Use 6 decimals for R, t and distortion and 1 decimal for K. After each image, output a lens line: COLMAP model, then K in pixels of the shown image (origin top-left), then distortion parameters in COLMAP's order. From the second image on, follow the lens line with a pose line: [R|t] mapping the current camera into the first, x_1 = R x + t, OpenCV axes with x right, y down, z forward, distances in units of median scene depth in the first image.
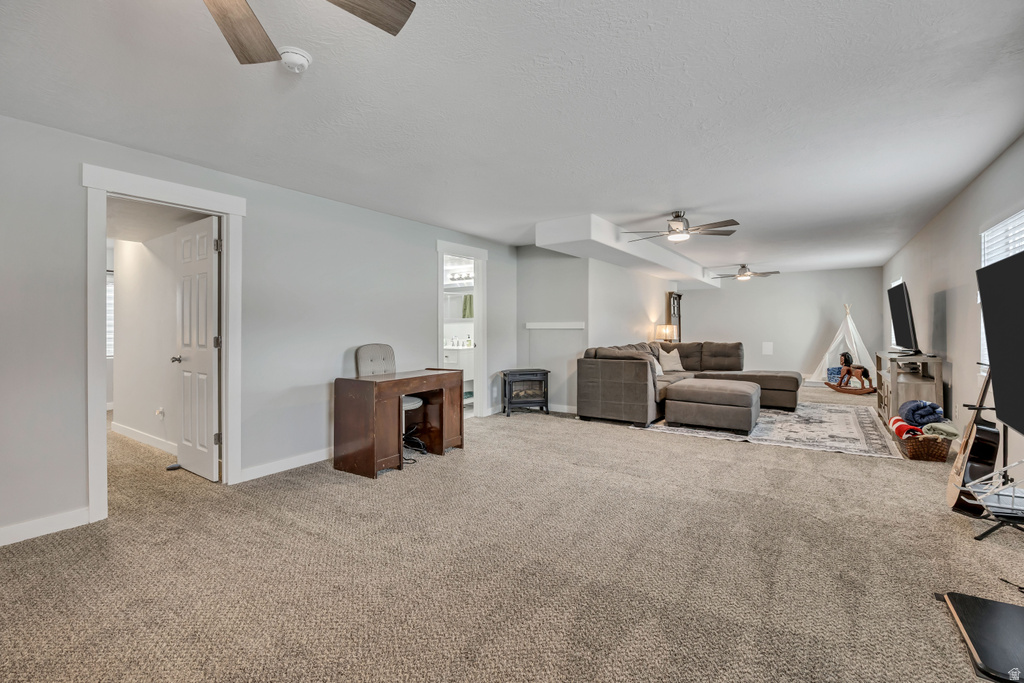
lens RADIAL K [[464.5, 0, 512.0], [0, 464.5, 341.5], [0, 0, 1]] dist [0.000001, -0.000039]
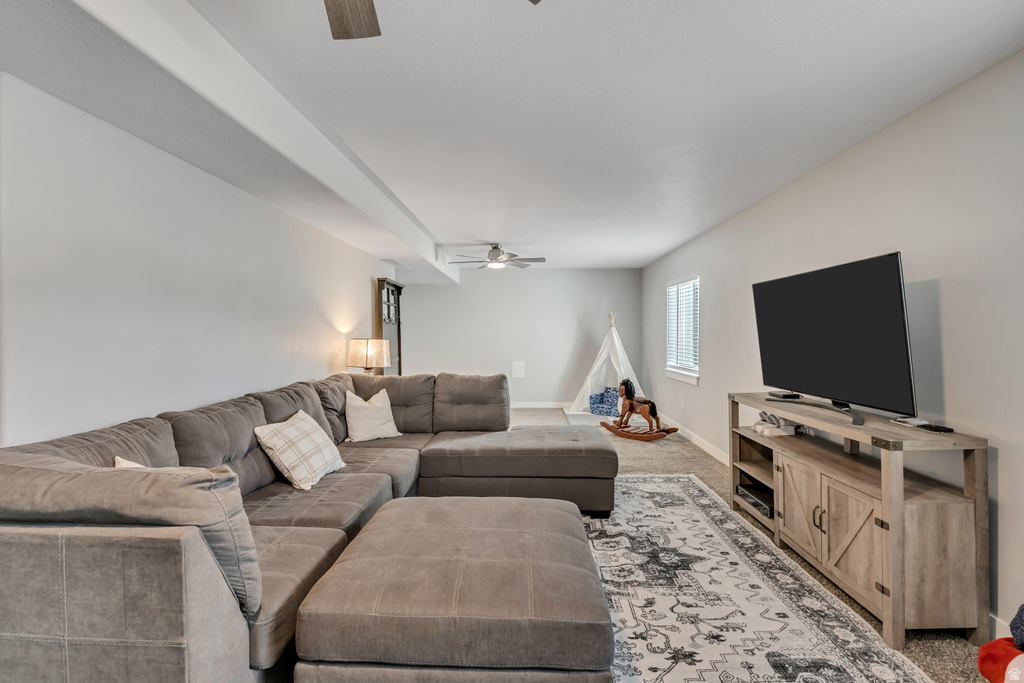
lens RADIAL K [[452.9, 0, 511.0], [0, 452.9, 335.1], [0, 0, 1]] dist [-0.014010, 0.000371]
pose [[0.849992, 0.009709, 0.526707, 0.216664], [0.005502, 0.999612, -0.027306, -0.027021], [-0.526767, 0.026108, 0.849608, 0.529255]]
